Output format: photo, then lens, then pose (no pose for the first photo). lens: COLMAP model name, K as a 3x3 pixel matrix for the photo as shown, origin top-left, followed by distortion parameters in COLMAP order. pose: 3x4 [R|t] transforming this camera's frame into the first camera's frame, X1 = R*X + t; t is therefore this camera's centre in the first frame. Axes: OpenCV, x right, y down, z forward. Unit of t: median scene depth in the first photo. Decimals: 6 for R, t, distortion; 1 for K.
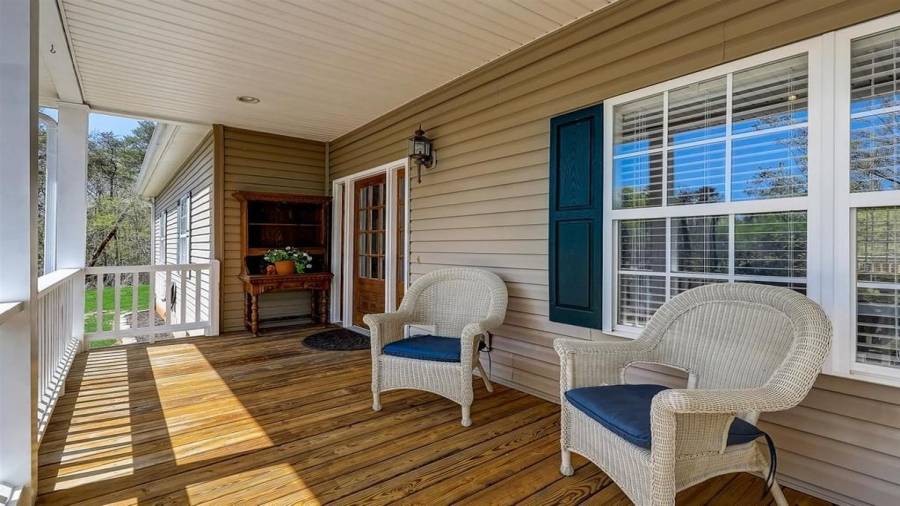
lens RADIAL K [[402.7, 0, 448.6], [0, 402.7, 252.5], [0, 0, 1]] dist [-0.000189, -0.000212]
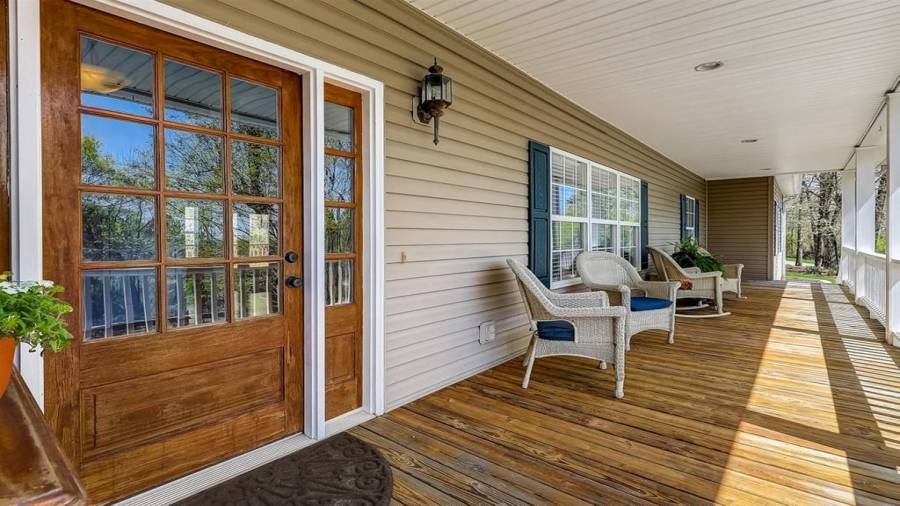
lens RADIAL K [[402.7, 0, 448.6], [0, 402.7, 252.5], [0, 0, 1]] dist [-0.000189, -0.000212]
pose [[-0.164209, -0.045823, 0.985361, -1.124687], [0.006901, 0.998843, 0.047600, -0.028571], [-0.986401, 0.014617, -0.163702, 1.623179]]
